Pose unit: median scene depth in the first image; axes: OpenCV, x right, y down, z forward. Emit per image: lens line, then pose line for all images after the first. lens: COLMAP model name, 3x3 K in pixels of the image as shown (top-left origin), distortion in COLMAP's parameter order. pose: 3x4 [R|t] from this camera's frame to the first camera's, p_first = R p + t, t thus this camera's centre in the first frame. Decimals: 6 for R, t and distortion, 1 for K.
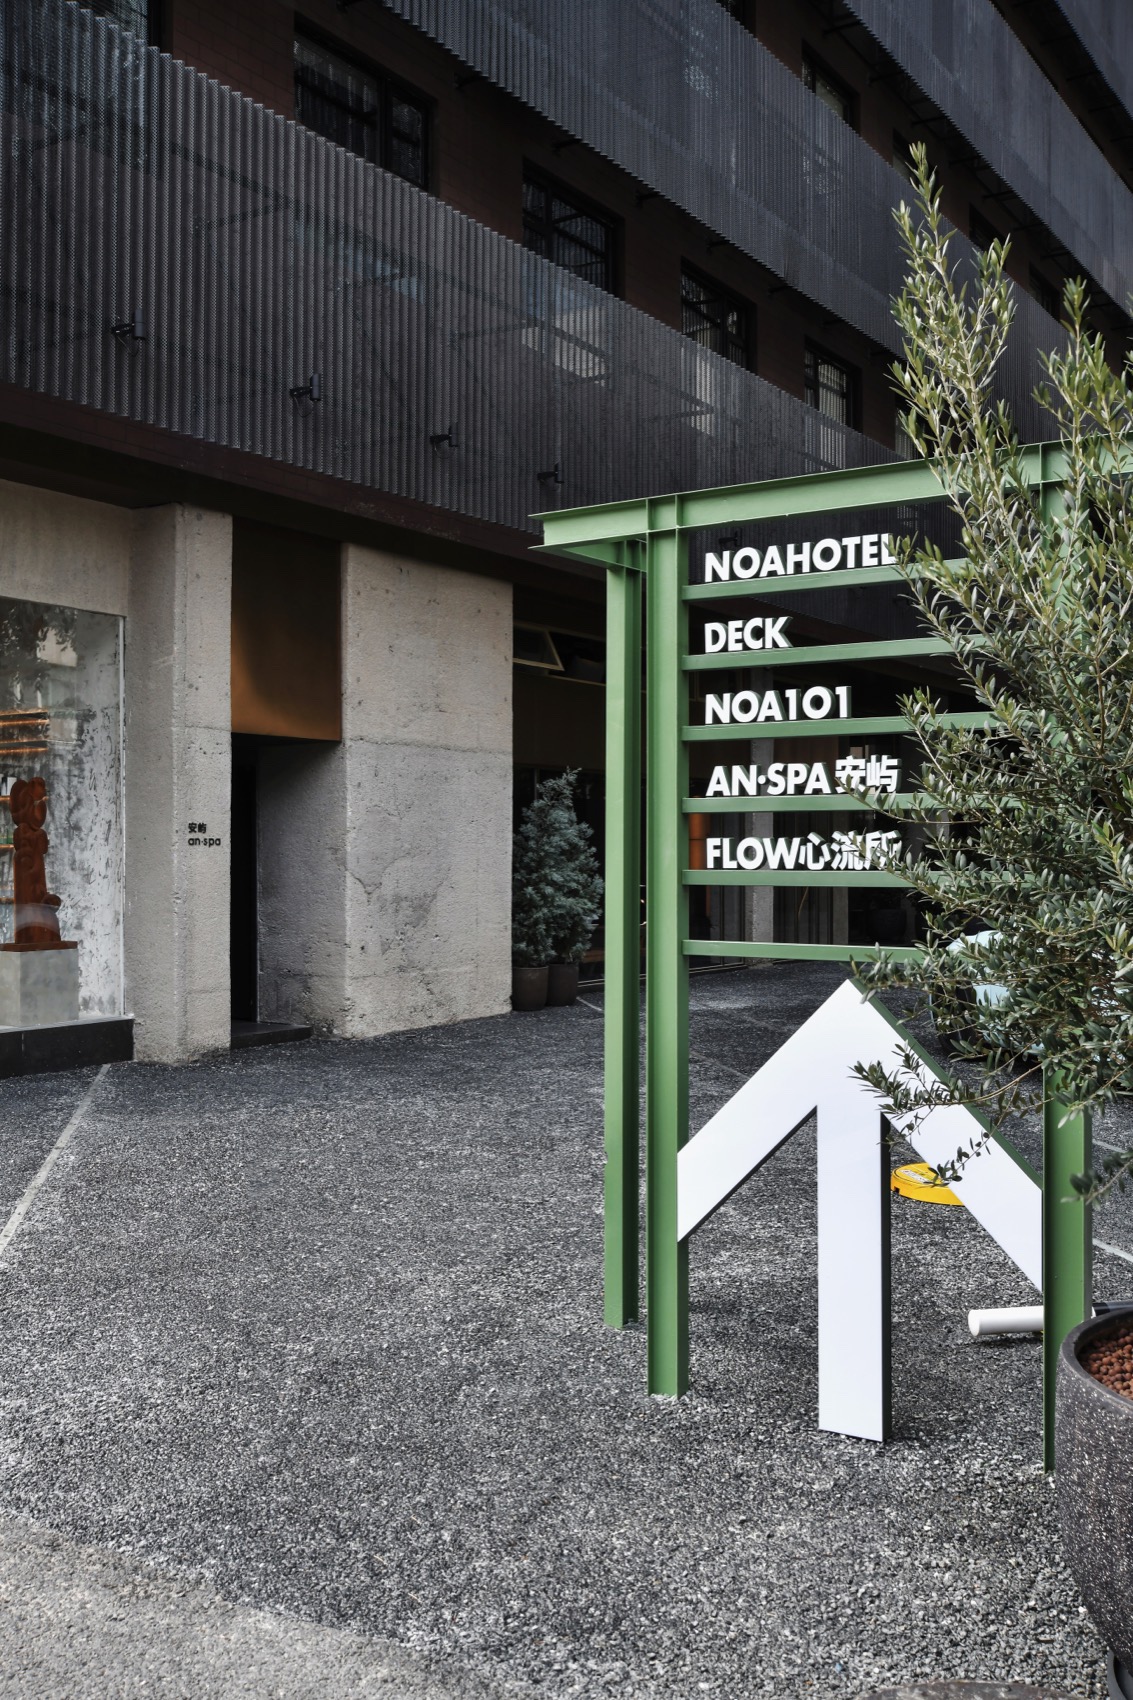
lens RADIAL K [[1599.6, 0, 565.6], [0, 1599.6, 850.9], [0, 0, 1]] dist [-0.022805, 0.000000]
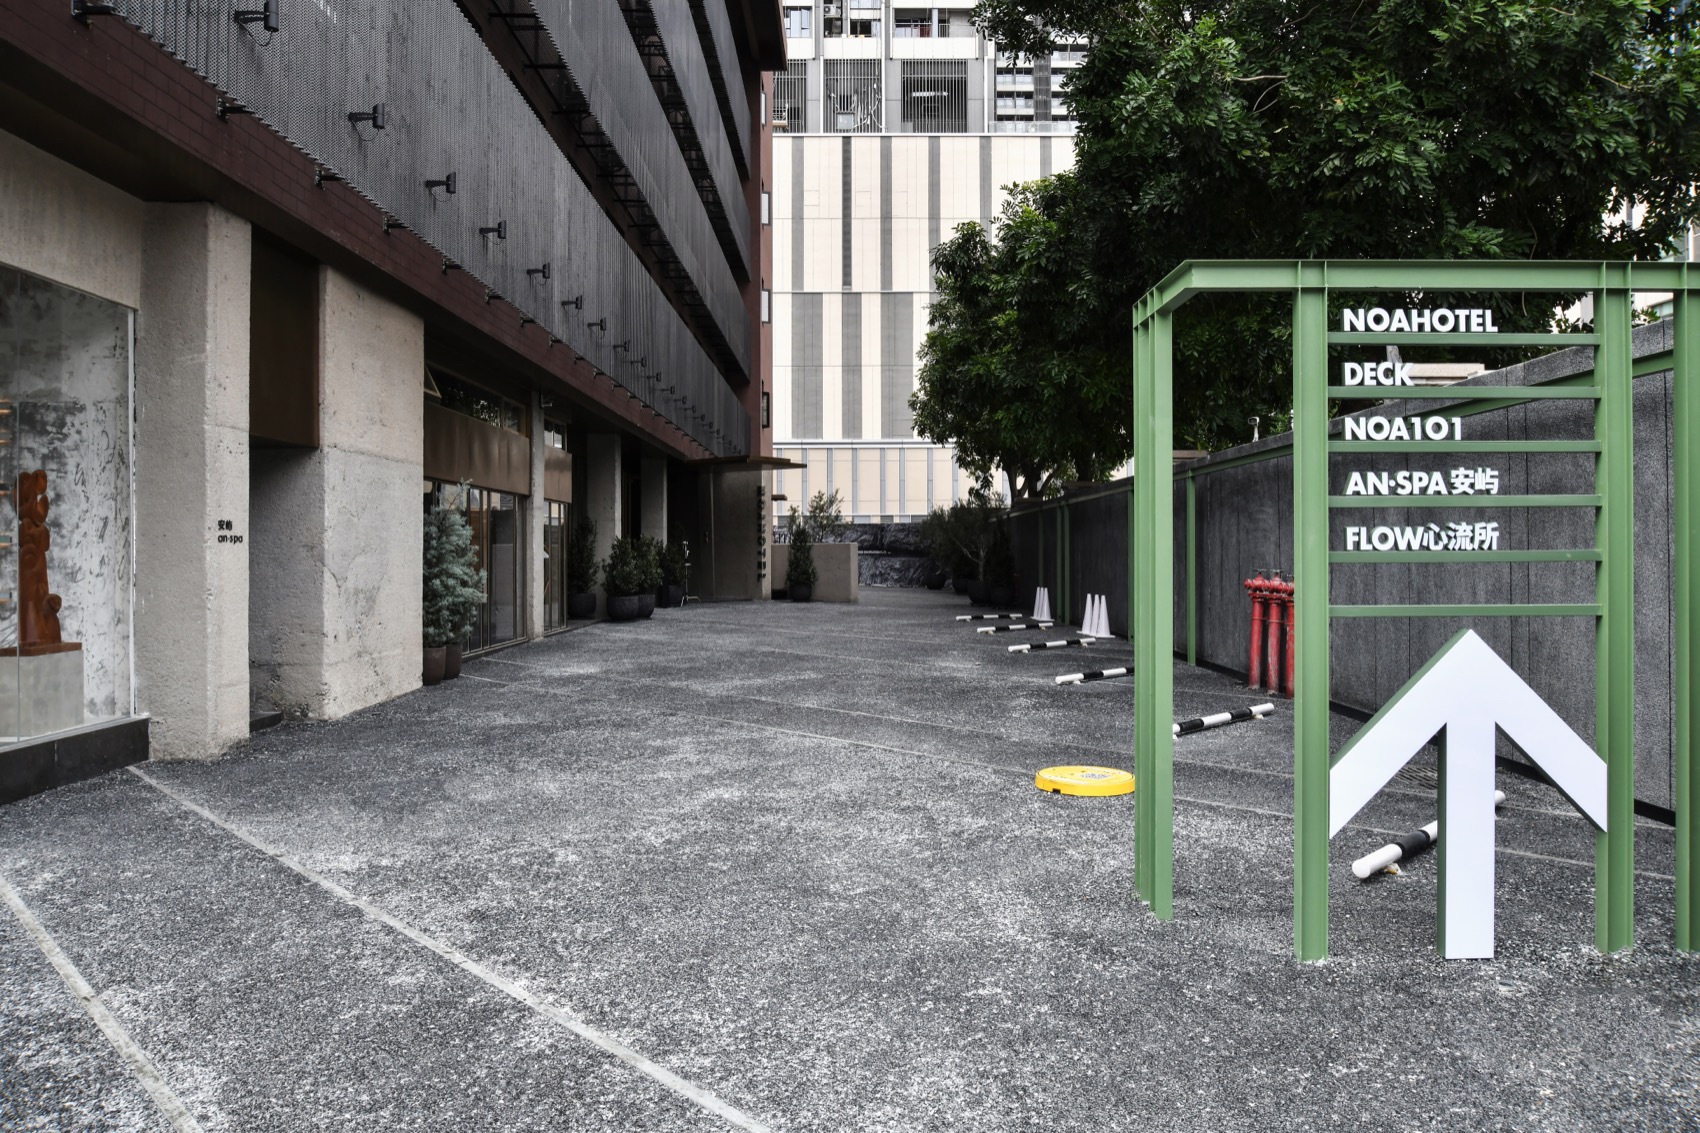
lens RADIAL K [[1129.7, 0, 856.7], [0, 1129.7, 553.5], [0, 0, 1]] dist [-0.022083, 0.002046]
pose [[0.827685, -0.005174, 0.561169, -0.746396], [0.004624, 0.999986, 0.002399, 0.009420], [-0.561173, 0.000609, 0.827698, 0.456374]]
